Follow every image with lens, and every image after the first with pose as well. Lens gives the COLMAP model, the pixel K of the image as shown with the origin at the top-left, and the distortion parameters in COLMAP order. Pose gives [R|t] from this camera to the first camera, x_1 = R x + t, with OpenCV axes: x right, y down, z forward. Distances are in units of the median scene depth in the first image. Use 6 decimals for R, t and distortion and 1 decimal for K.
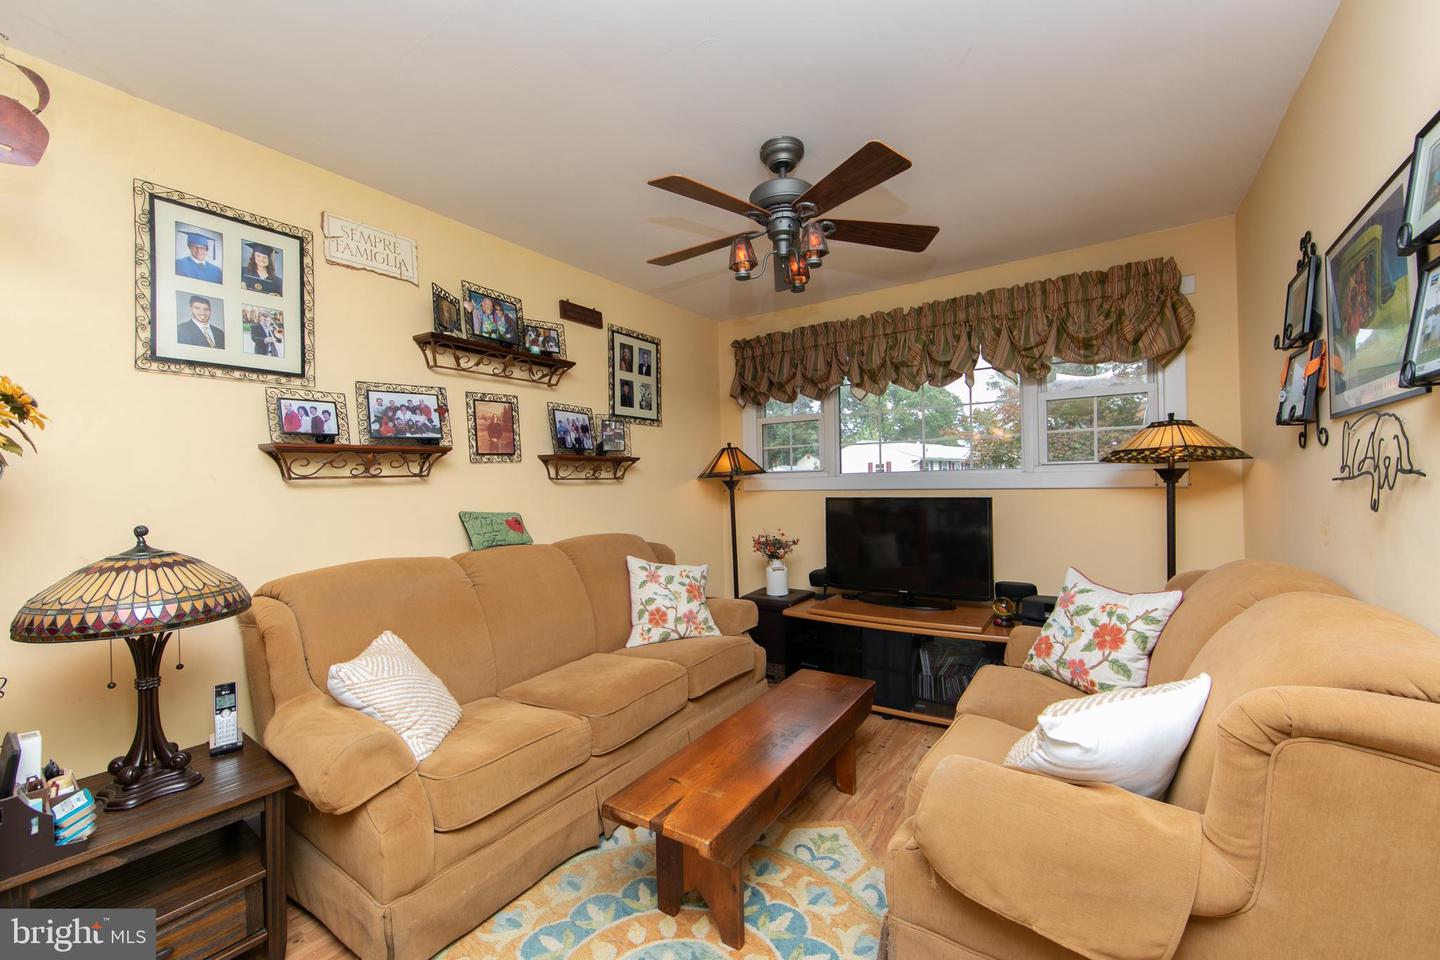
lens RADIAL K [[569.5, 0, 736.1], [0, 569.5, 479.8], [0, 0, 1]] dist [0.000883, -0.001544]
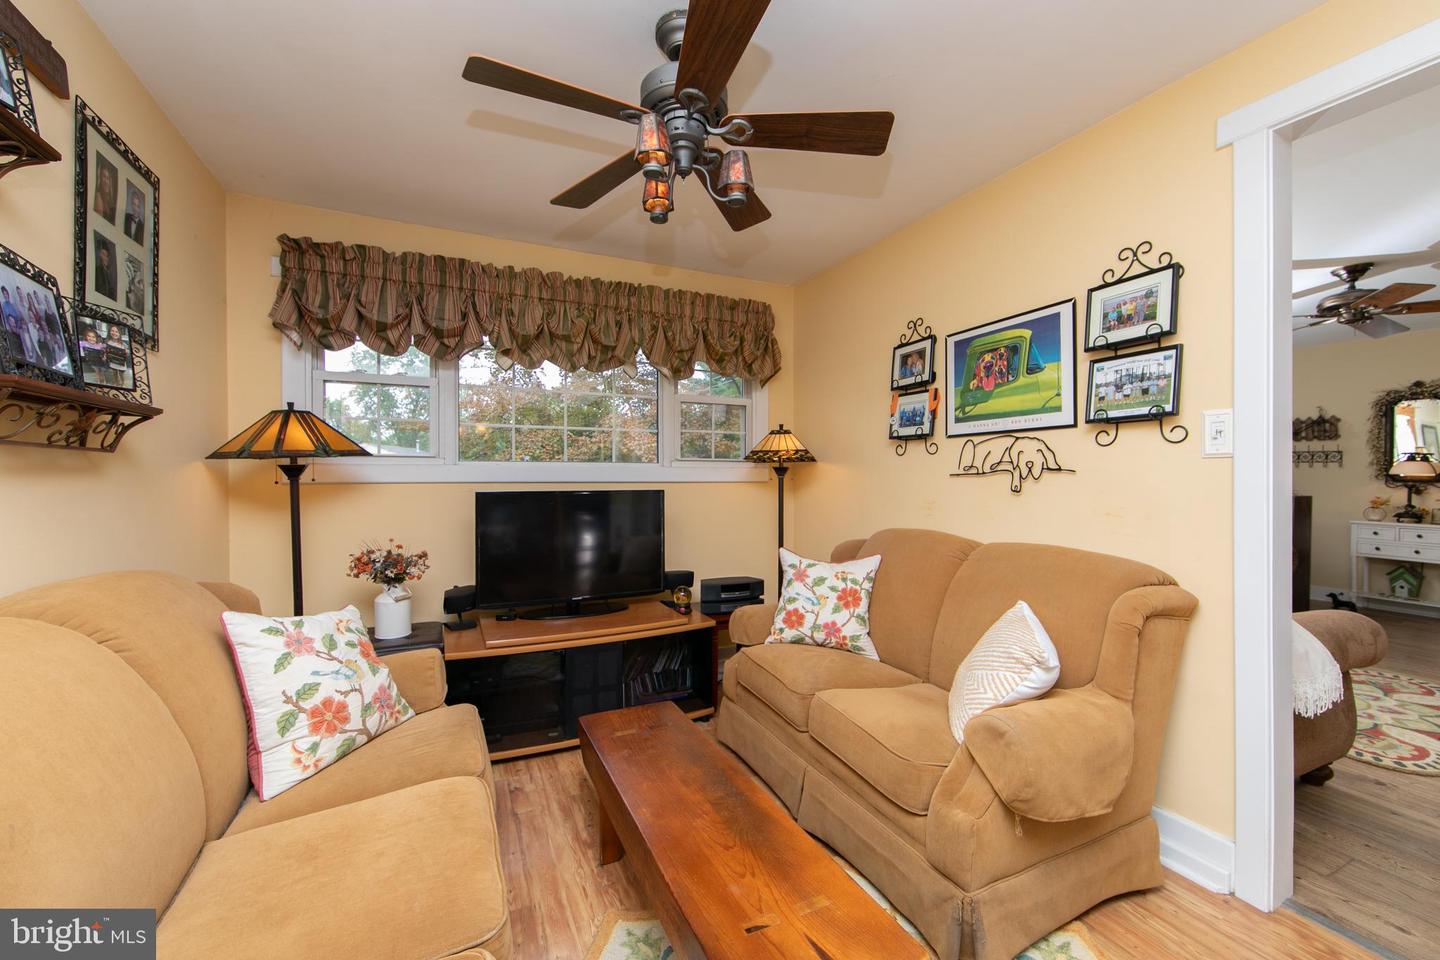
lens RADIAL K [[569.5, 0, 714.5], [0, 569.5, 478.1], [0, 0, 1]] dist [0.000883, -0.001544]
pose [[0.521794, 0.015859, 0.852924, -0.396358], [-0.016619, 0.999826, -0.008423, 0.018454], [-0.852909, -0.009779, 0.521967, 0.412423]]
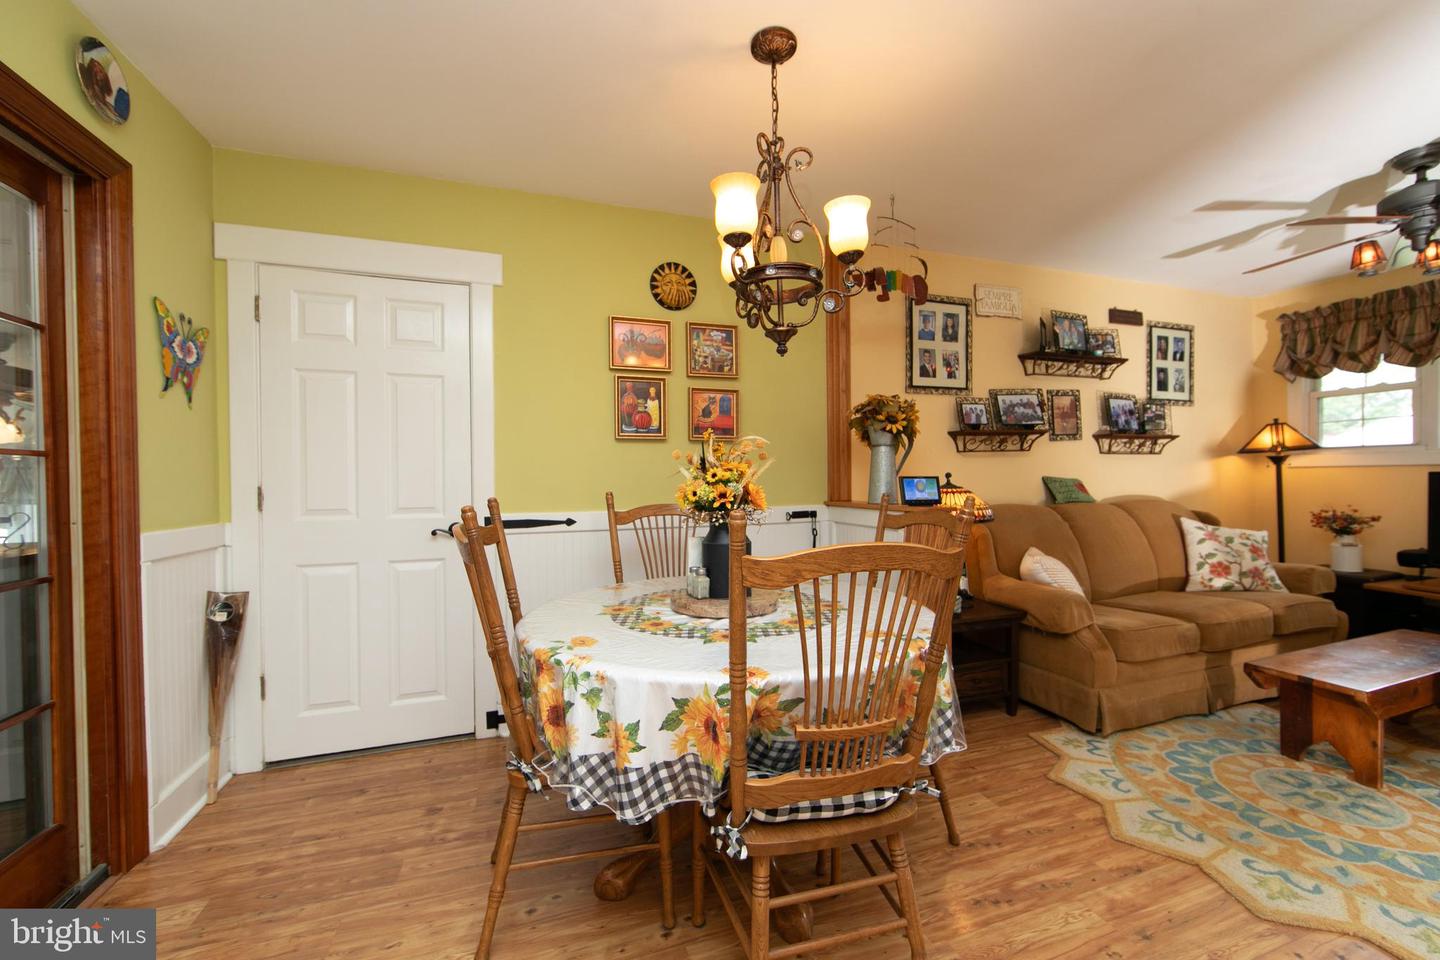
lens RADIAL K [[569.5, 0, 721.2], [0, 569.5, 482.9], [0, 0, 1]] dist [0.000883, -0.001544]
pose [[0.790728, 0.018864, -0.611877, -0.230579], [-0.003111, 0.999636, 0.026798, 0.033802], [0.612160, -0.019287, 0.790499, -0.541411]]
